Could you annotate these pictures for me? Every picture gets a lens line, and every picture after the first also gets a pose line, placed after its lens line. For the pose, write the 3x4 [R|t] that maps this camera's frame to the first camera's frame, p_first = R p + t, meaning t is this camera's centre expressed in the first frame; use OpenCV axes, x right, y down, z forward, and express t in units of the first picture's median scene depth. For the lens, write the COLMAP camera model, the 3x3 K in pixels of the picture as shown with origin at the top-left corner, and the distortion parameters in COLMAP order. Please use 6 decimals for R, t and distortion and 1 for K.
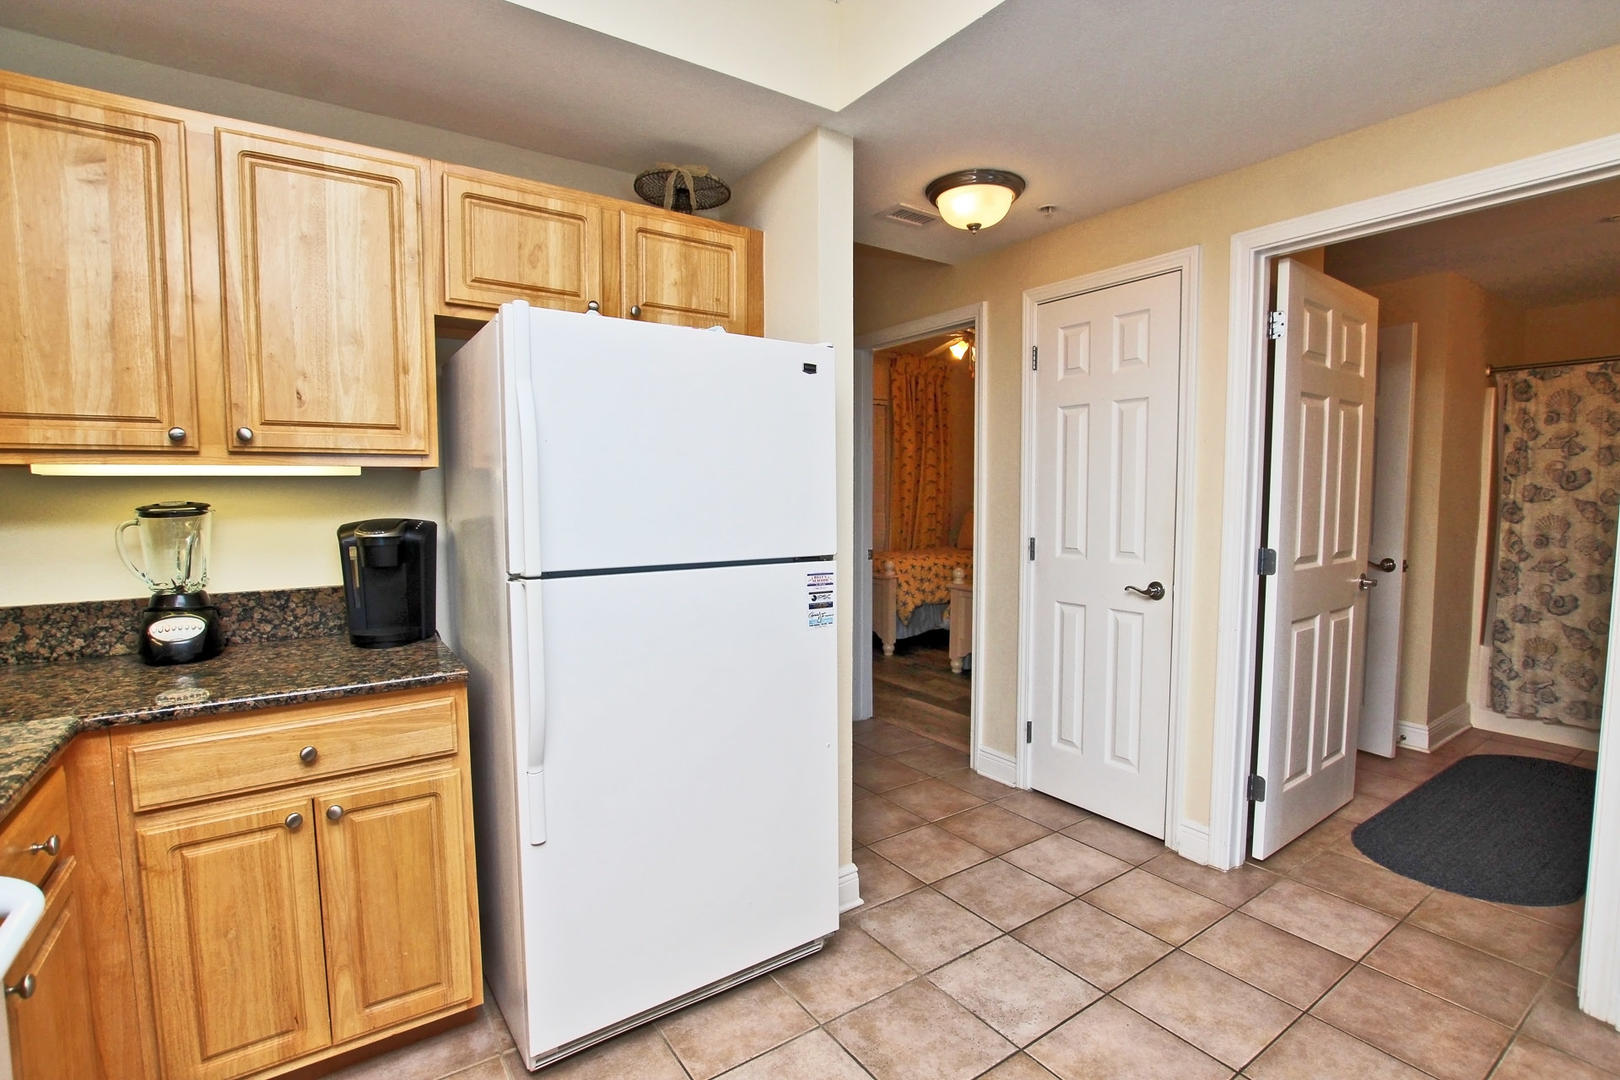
lens RADIAL K [[746.8, 0, 798.8], [0, 746.8, 550.0], [0, 0, 1]] dist [-0.029481, 0.000419]
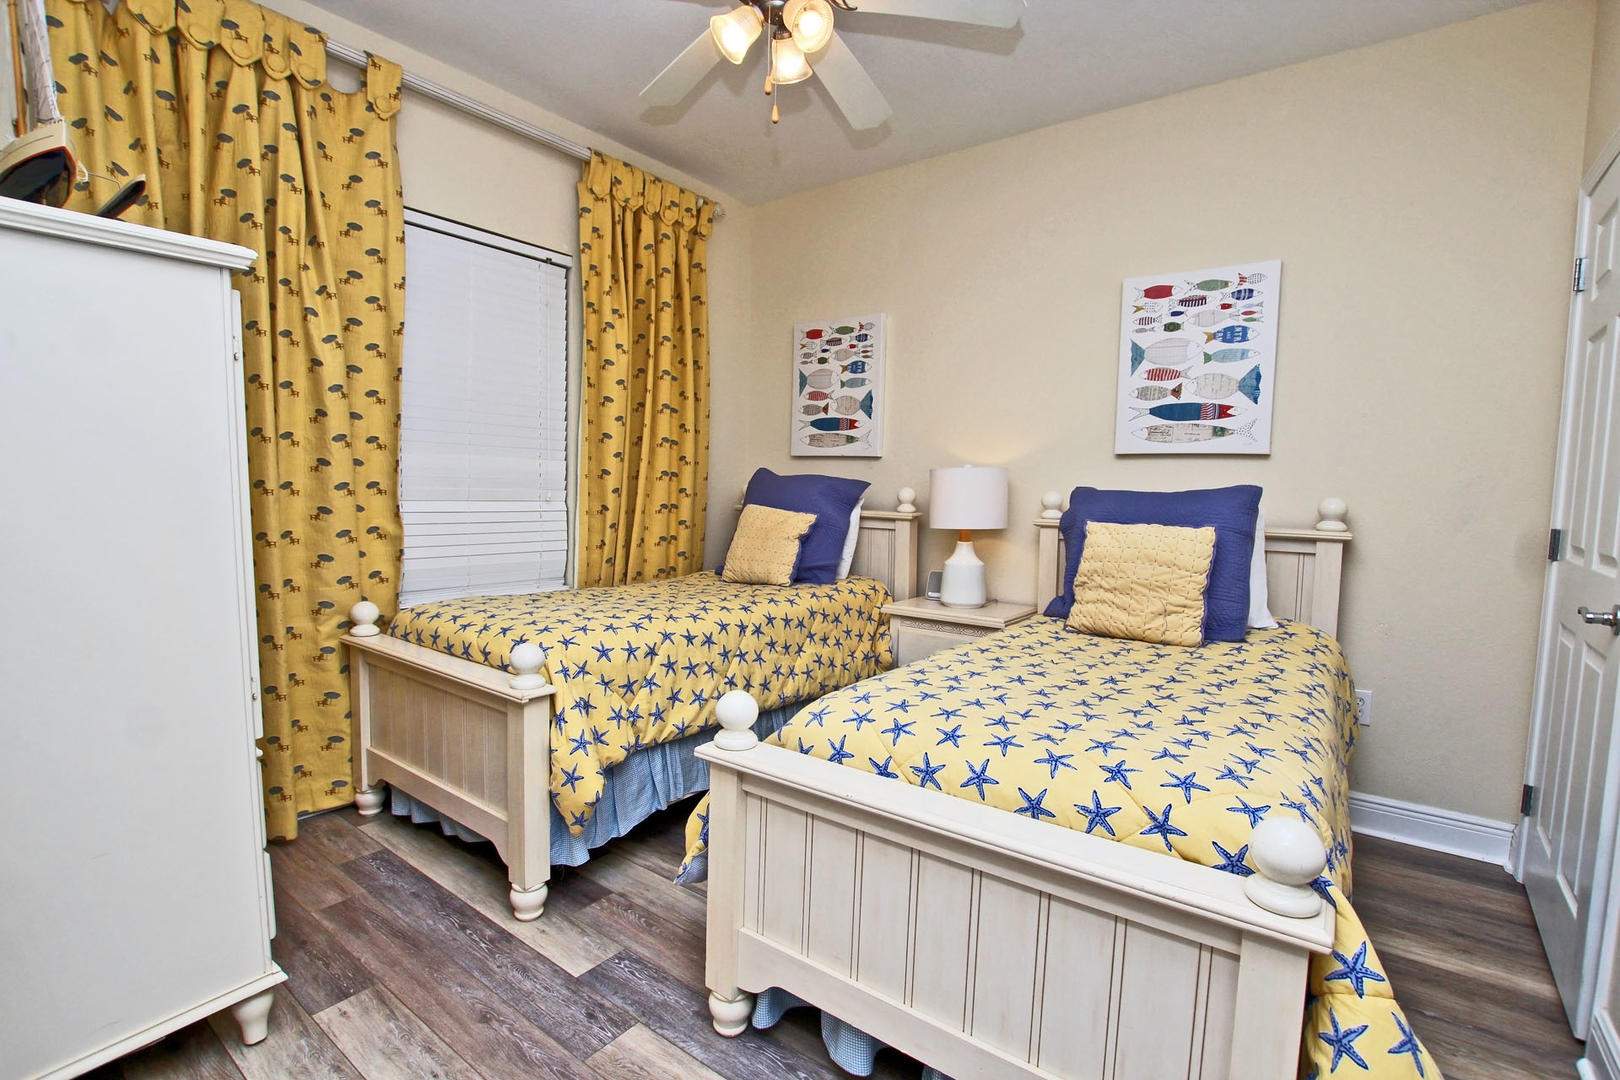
lens RADIAL K [[746.8, 0, 806.5], [0, 746.8, 541.6], [0, 0, 1]] dist [-0.029481, 0.000419]
pose [[0.944713, 0.001761, 0.327893, 0.108130], [-0.004707, 0.999955, 0.008190, -0.031256], [-0.327864, -0.009280, 0.944679, 0.529628]]
